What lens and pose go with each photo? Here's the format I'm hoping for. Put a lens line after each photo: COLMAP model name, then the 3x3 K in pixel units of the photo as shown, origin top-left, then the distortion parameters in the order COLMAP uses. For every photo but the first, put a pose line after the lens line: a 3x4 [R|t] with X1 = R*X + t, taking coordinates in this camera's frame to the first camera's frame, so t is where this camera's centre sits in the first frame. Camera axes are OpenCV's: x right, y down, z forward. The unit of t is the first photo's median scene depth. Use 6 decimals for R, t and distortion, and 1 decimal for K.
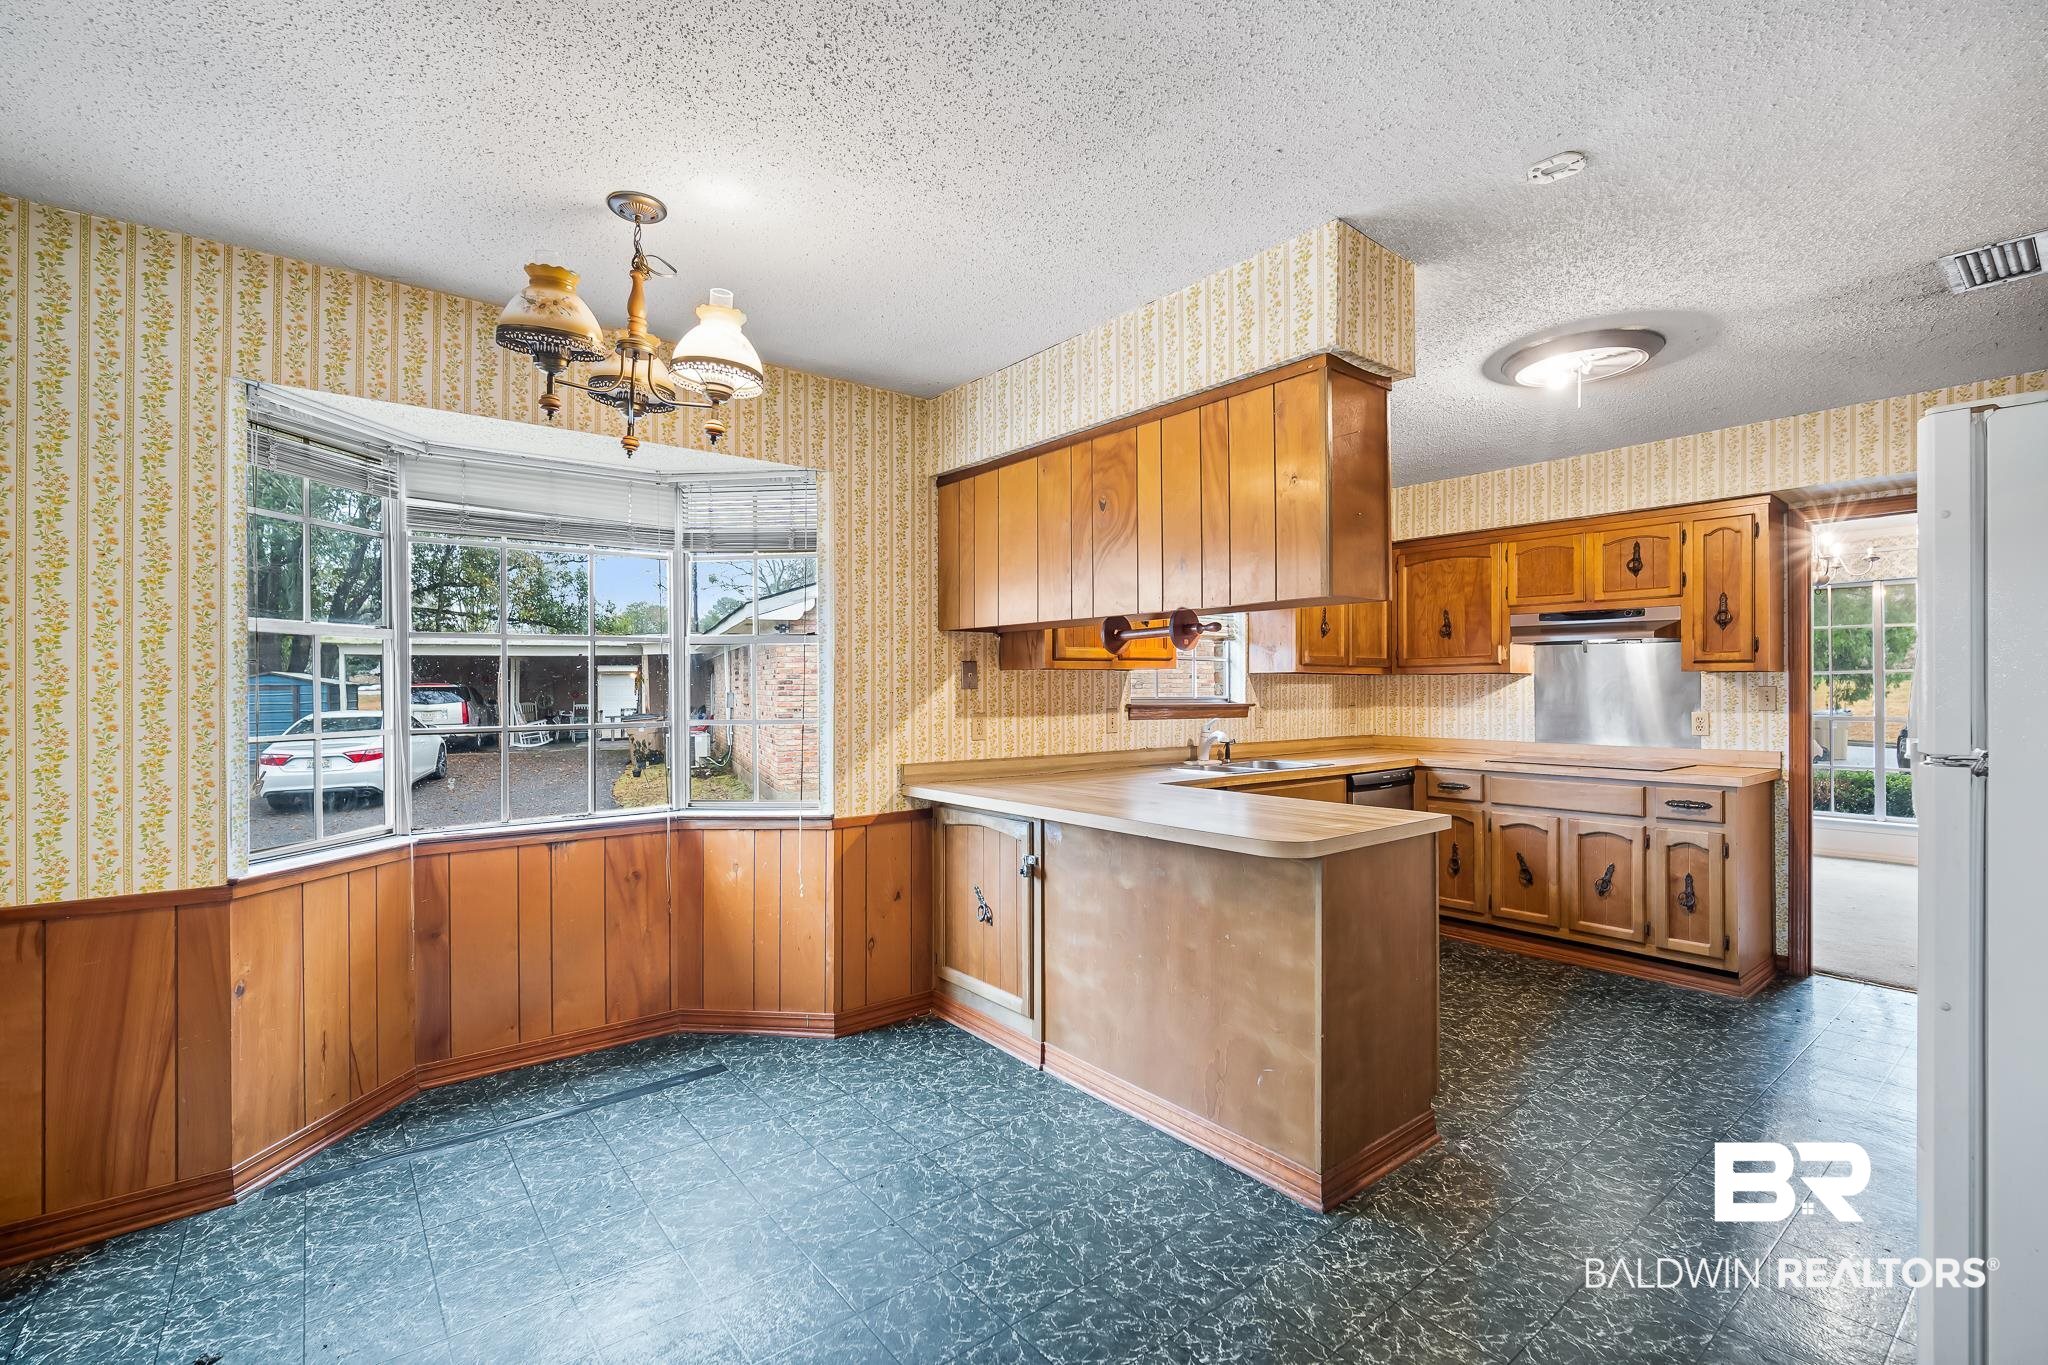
lens RADIAL K [[918.8, 0, 1022.5], [0, 918.8, 681.1], [0, 0, 1]] dist [-0.009799, -0.000188]
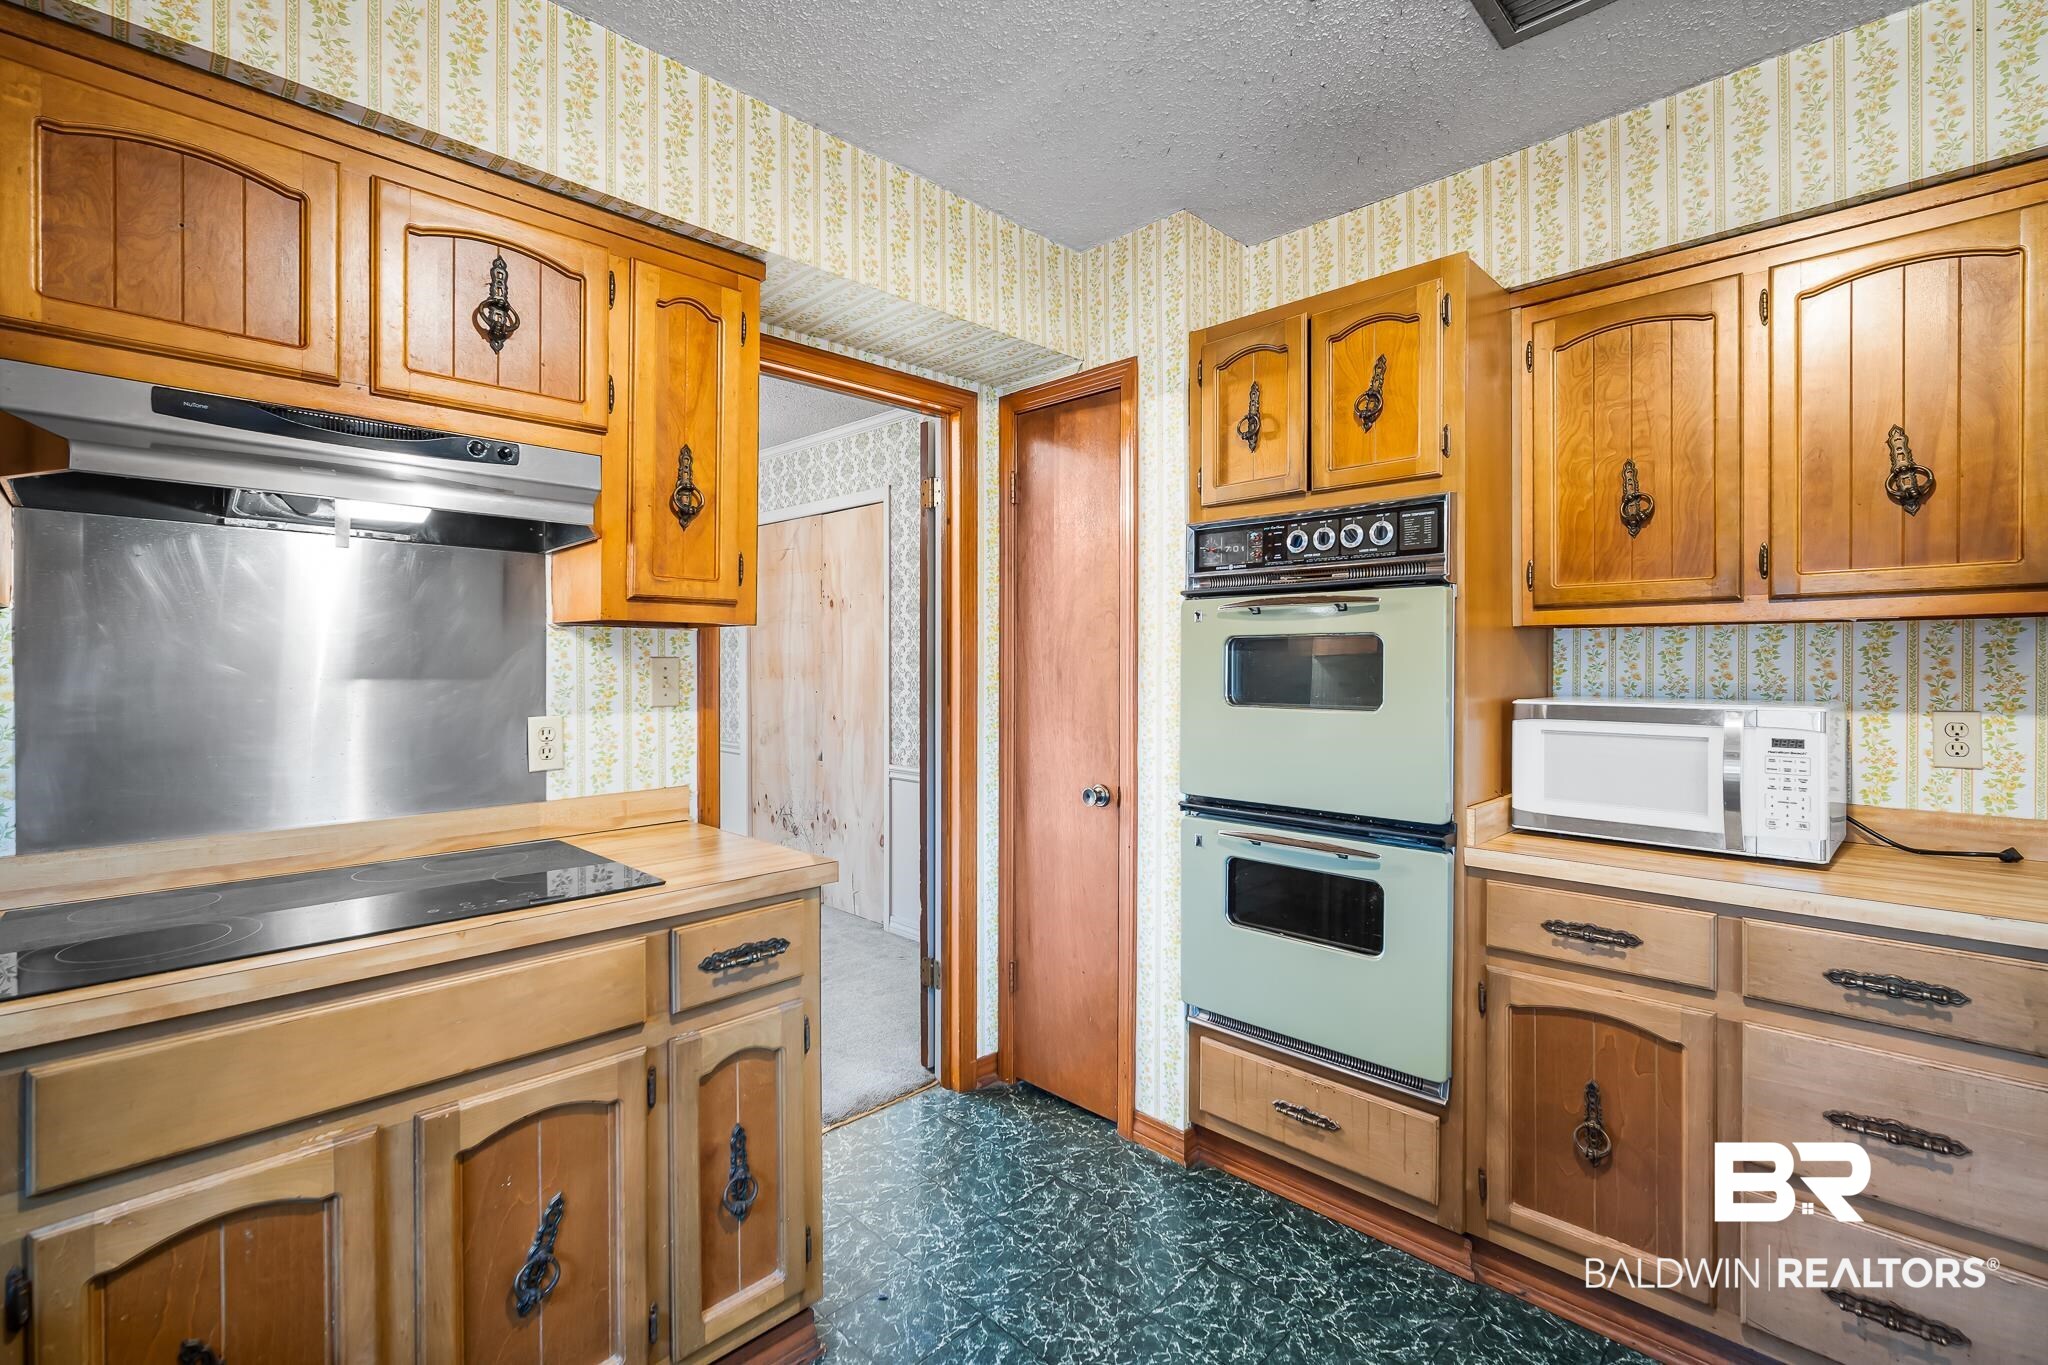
lens RADIAL K [[918.8, 0, 1025.7], [0, 918.8, 664.6], [0, 0, 1]] dist [-0.009799, -0.000188]
pose [[-0.115950, -0.007986, 0.993223, 0.294481], [-0.001888, 0.999968, 0.007820, 0.005476], [-0.993253, -0.000968, -0.115961, 0.852353]]
